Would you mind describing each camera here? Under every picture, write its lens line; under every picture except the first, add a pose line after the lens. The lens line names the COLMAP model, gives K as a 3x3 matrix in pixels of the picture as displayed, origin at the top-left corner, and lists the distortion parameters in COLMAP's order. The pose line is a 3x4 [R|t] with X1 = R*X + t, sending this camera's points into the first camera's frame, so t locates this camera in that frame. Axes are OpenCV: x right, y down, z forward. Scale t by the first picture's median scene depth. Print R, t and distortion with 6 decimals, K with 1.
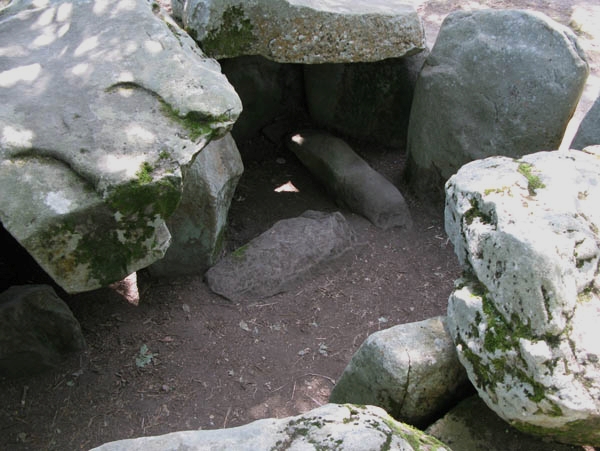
lens RADIAL K [[611.0, 0, 300.0], [0, 611.0, 225.5], [0, 0, 1]] dist [-0.223357, 0.231306]
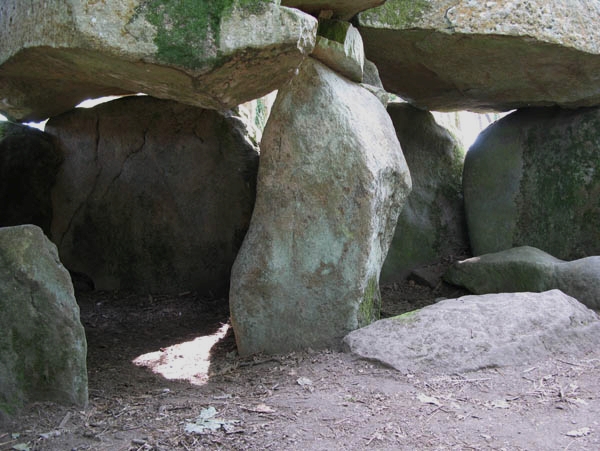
lens RADIAL K [[611.0, 0, 300.0], [0, 611.0, 225.5], [0, 0, 1]] dist [-0.223357, 0.231306]
pose [[0.988516, -0.012411, -0.150607, -0.121119], [-0.082072, 0.792741, -0.604008, 0.348823], [0.126889, 0.609432, 0.782619, 0.558402]]
